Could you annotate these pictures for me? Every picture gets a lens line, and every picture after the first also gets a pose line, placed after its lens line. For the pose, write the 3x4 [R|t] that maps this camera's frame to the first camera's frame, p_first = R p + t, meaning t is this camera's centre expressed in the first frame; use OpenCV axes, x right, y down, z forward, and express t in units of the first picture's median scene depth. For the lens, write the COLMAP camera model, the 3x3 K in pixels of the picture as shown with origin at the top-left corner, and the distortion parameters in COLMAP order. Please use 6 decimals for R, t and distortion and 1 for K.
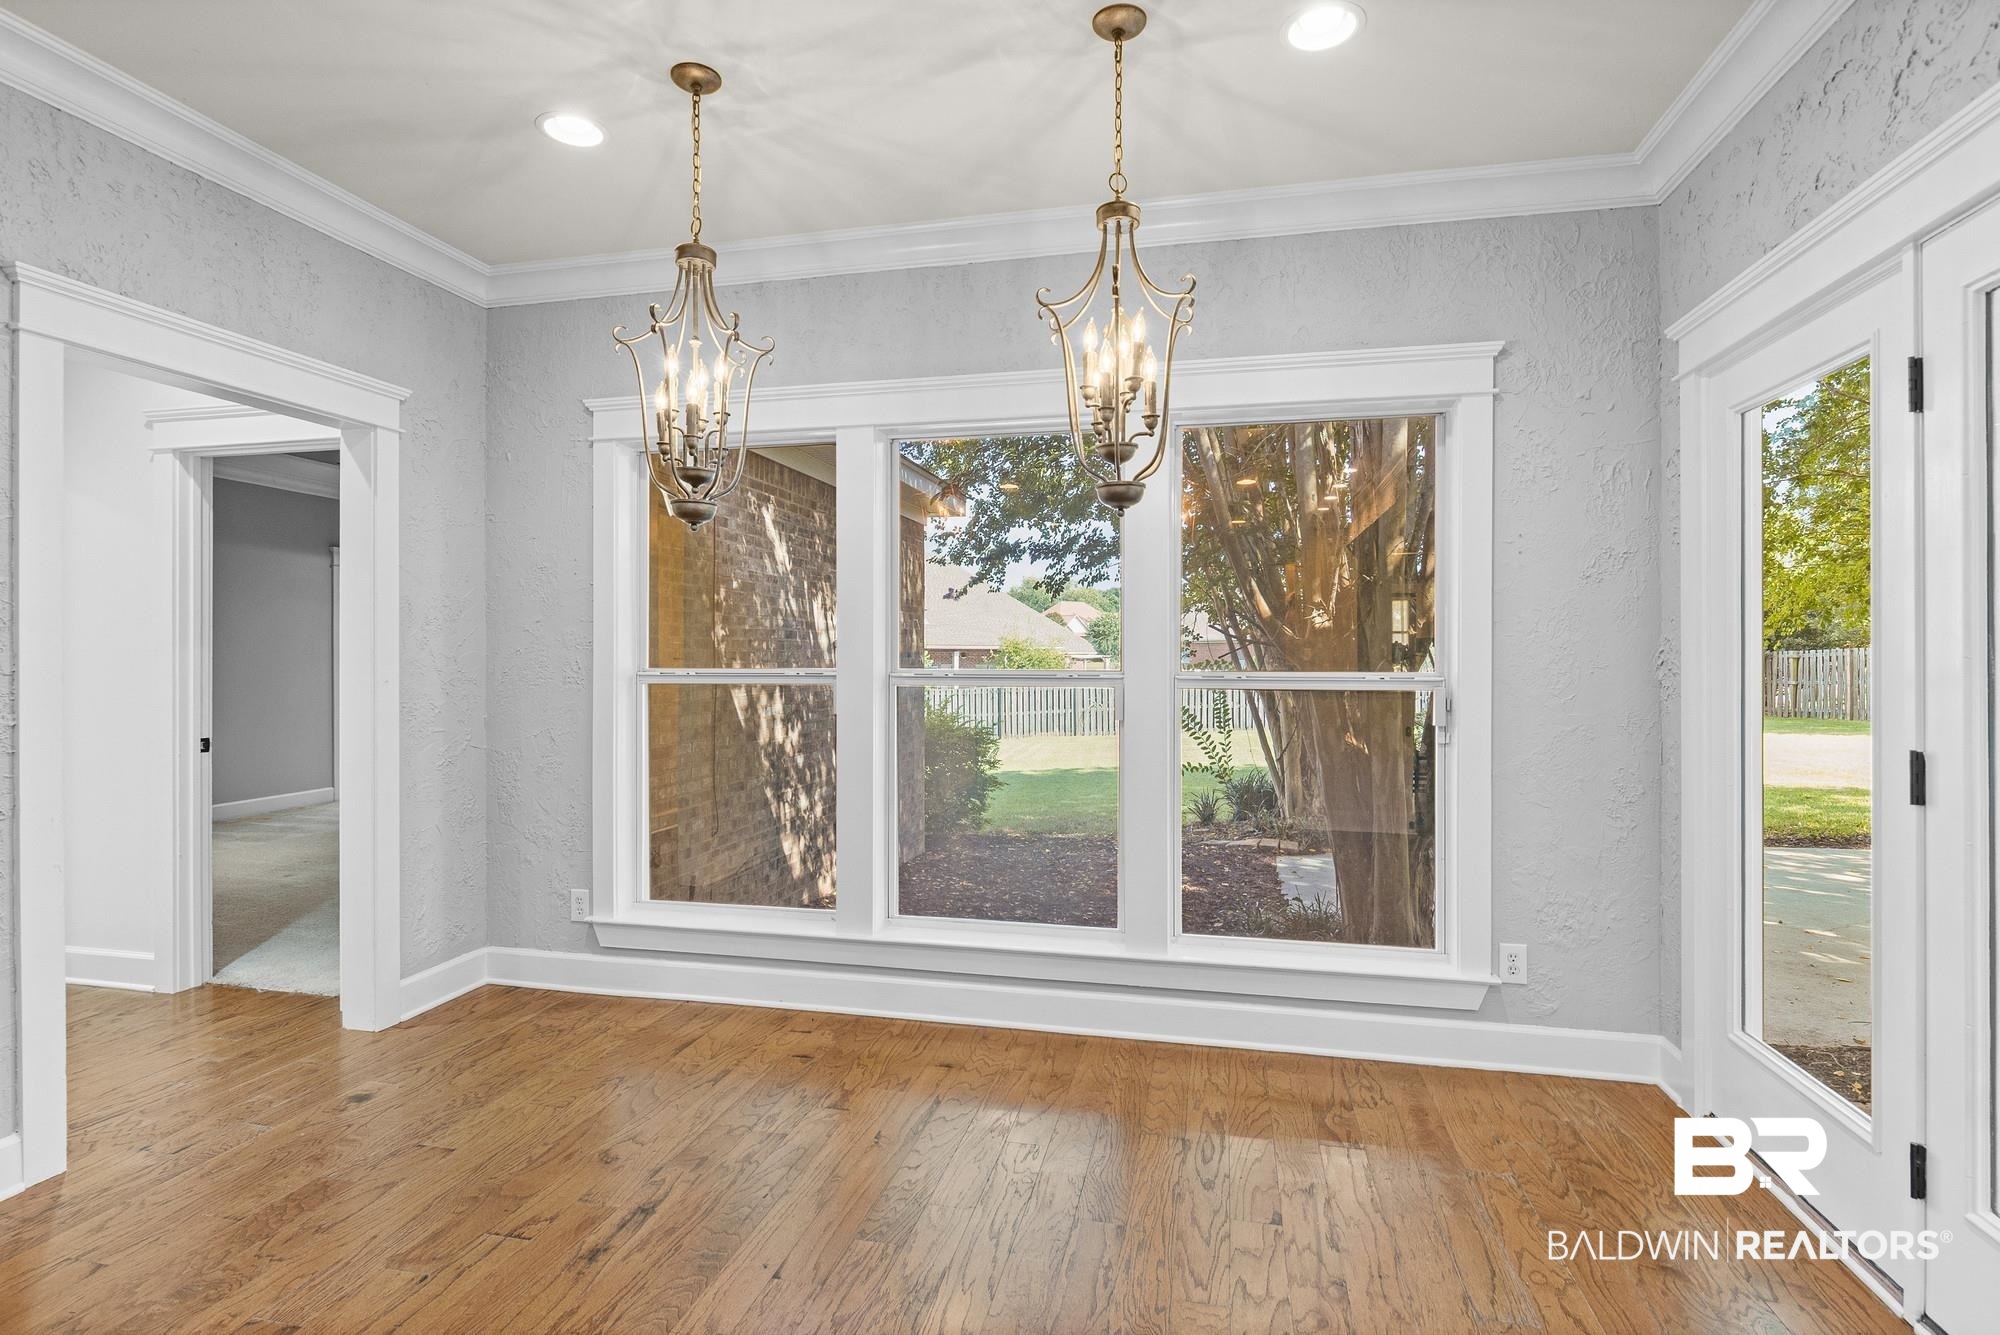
lens RADIAL K [[966.8, 0, 1001.6], [0, 966.8, 659.7], [0, 0, 1]] dist [0.002606, 0.000070]
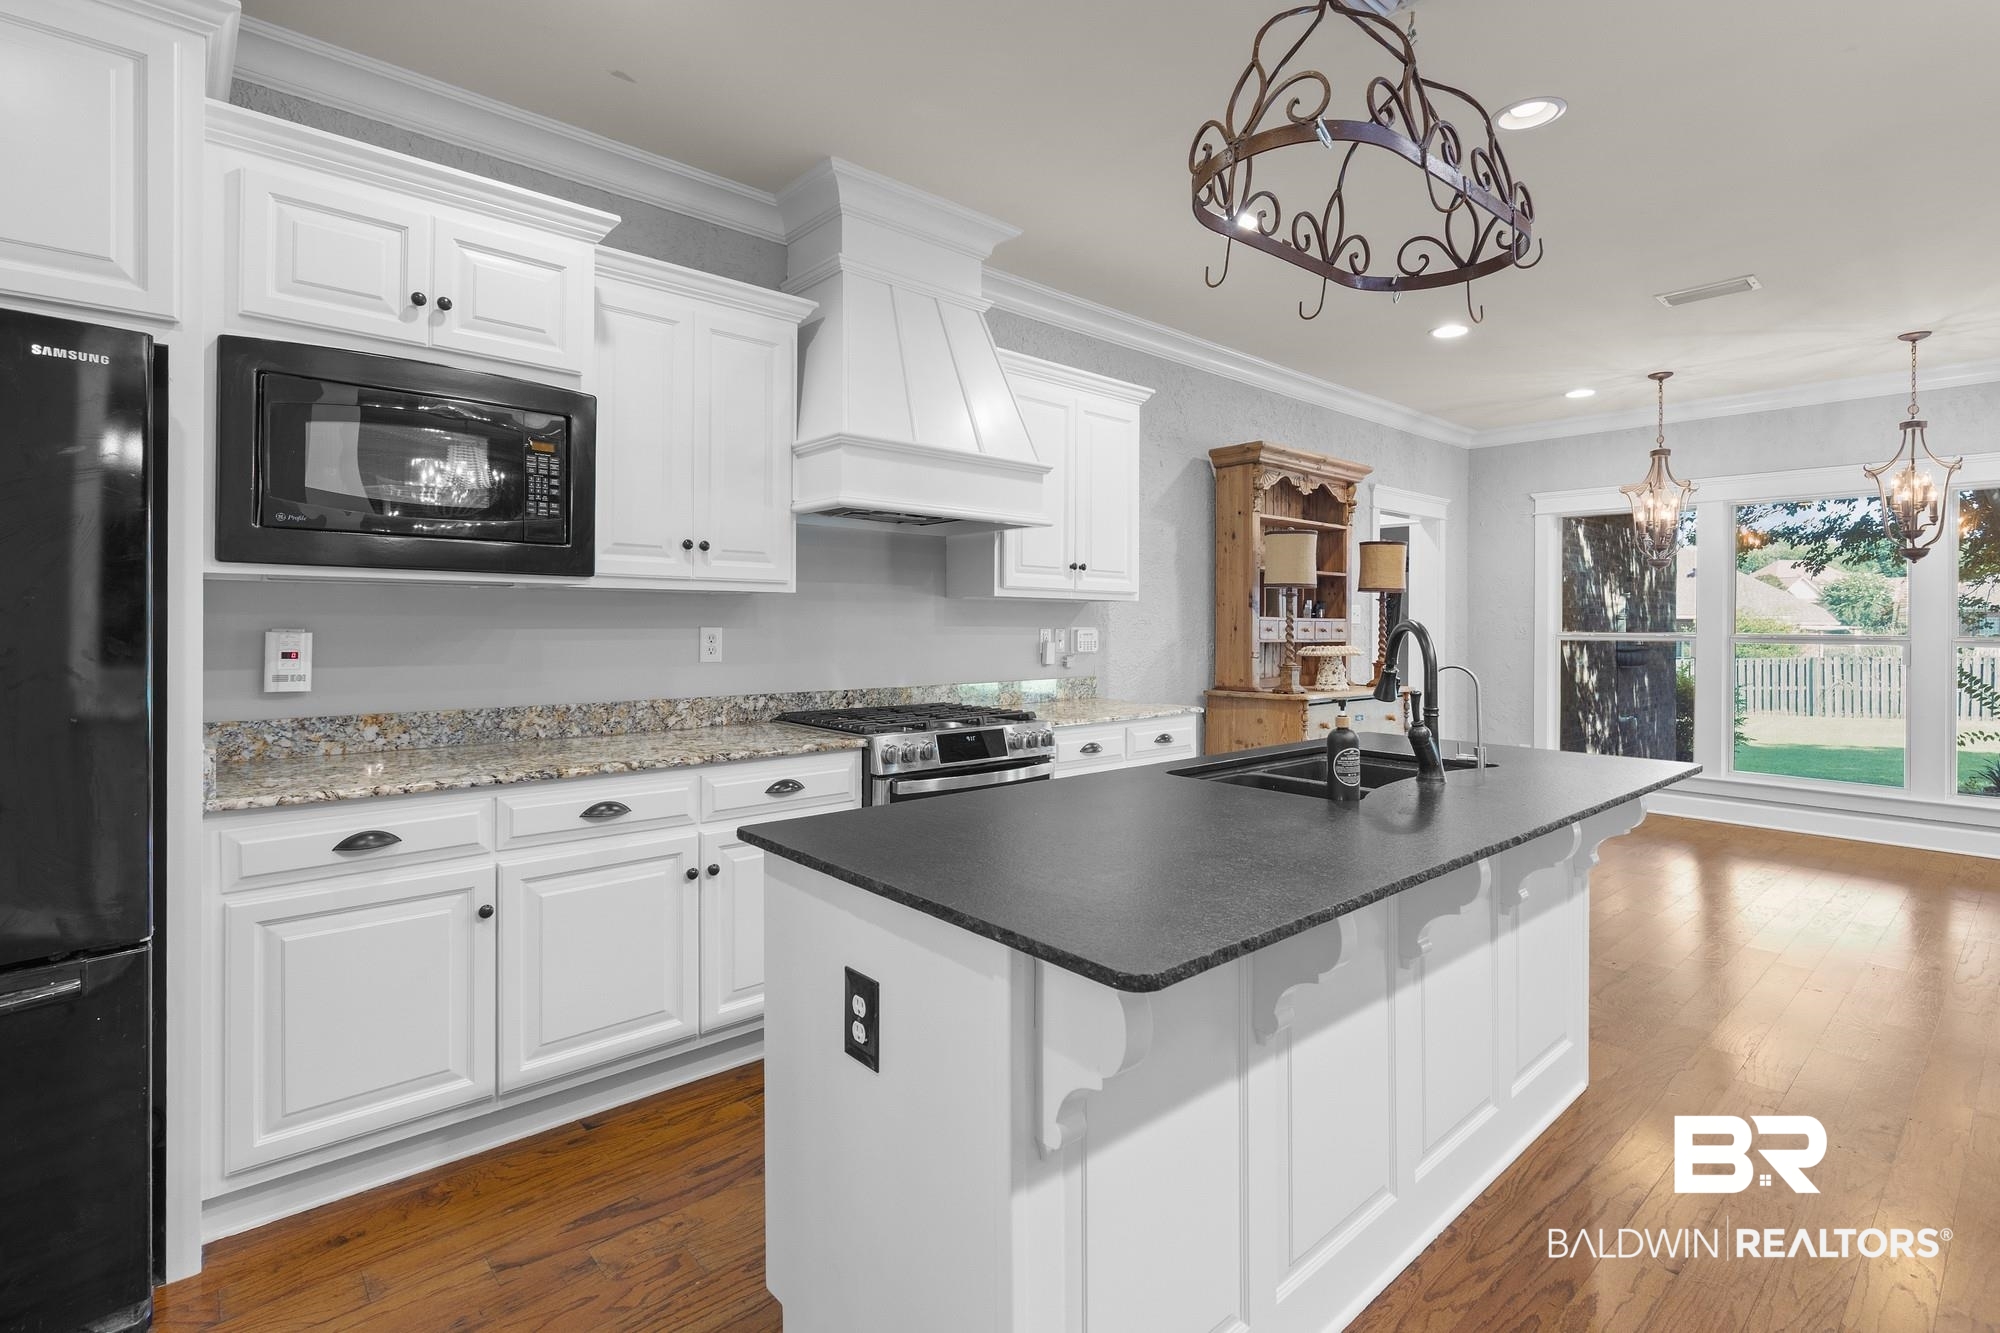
lens RADIAL K [[924.0, 0, 1013.8], [0, 924.0, 617.8], [0, 0, 1]] dist [-0.000191, -0.000085]
pose [[0.809570, 0.003705, -0.587012, -0.107599], [-0.009422, 0.999933, -0.006682, 0.003511], [0.586948, 0.010941, 0.809551, -0.678409]]
